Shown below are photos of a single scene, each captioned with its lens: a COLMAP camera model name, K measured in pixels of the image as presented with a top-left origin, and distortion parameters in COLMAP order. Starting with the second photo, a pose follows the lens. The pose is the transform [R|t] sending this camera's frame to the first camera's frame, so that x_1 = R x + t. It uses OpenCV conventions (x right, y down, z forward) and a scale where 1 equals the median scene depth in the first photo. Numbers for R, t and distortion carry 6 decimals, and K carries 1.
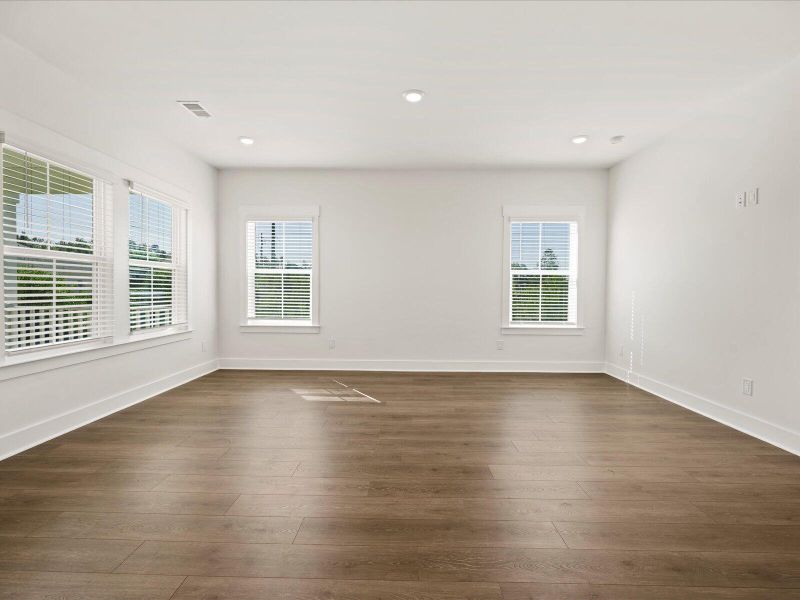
lens RADIAL K [[364.4, 0, 402.0], [0, 364.4, 298.9], [0, 0, 1]] dist [-0.004541, -0.003623]
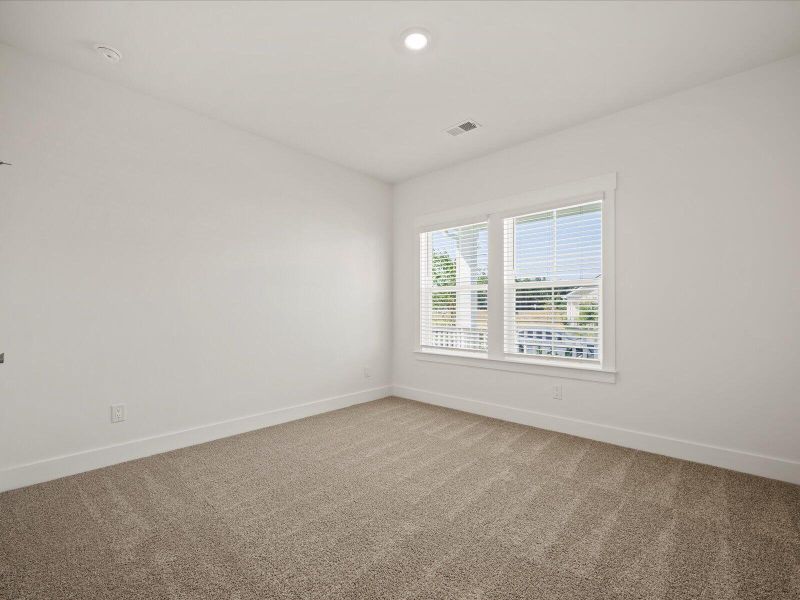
lens RADIAL K [[364.4, 0, 402.9], [0, 364.4, 304.4], [0, 0, 1]] dist [-0.004541, -0.003623]
pose [[0.197881, -0.024706, -0.979915, 0.287393], [-0.022509, 0.999304, -0.029740, -0.009782], [0.979968, 0.027942, 0.197187, 0.542176]]
